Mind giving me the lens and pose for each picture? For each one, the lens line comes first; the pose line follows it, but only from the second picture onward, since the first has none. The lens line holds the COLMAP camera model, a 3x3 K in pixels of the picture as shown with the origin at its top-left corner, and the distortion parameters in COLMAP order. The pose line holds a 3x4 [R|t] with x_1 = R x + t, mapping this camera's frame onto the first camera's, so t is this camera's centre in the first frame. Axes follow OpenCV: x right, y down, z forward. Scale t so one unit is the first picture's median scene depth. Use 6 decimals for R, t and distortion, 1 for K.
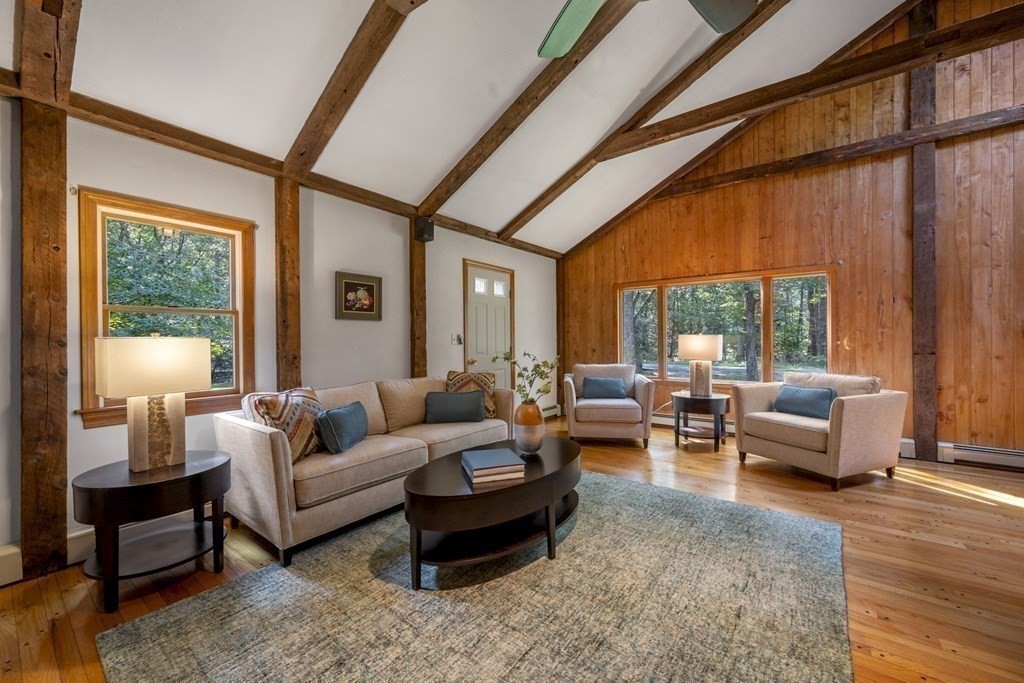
lens RADIAL K [[413.8, 0, 511.5], [0, 413.8, 341.4], [0, 0, 1]] dist [-0.000697, -0.000106]
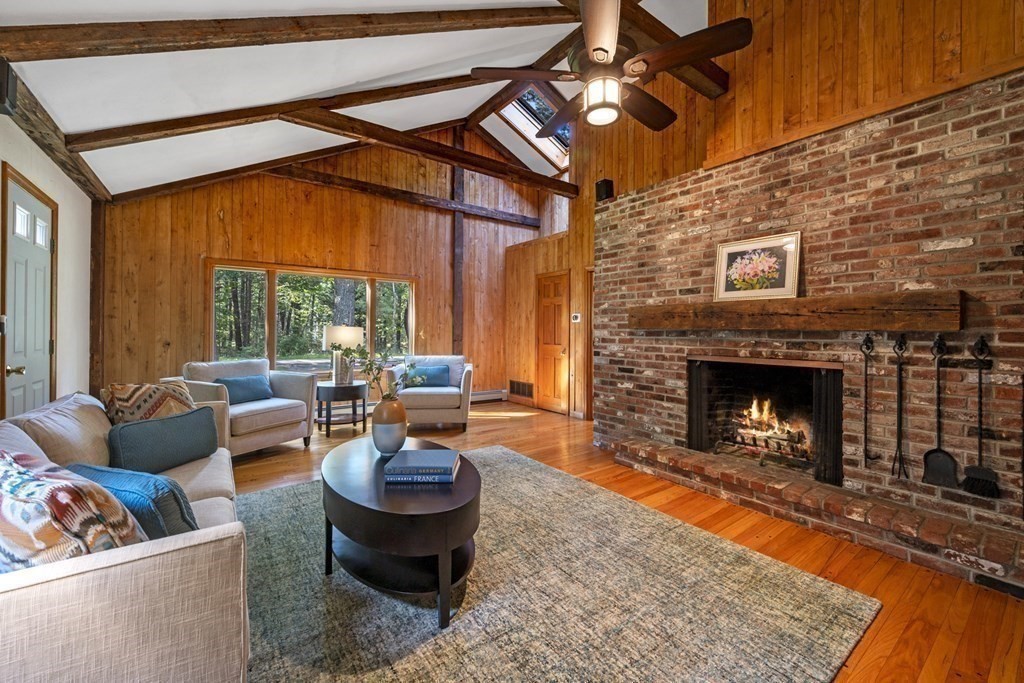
lens RADIAL K [[413.8, 0, 531.5], [0, 413.8, 328.8], [0, 0, 1]] dist [-0.000697, -0.000106]
pose [[0.247968, 0.013824, 0.968670, -0.449778], [-0.003754, 0.999904, -0.013308, 0.003552], [-0.968761, -0.000337, 0.247996, 0.278771]]
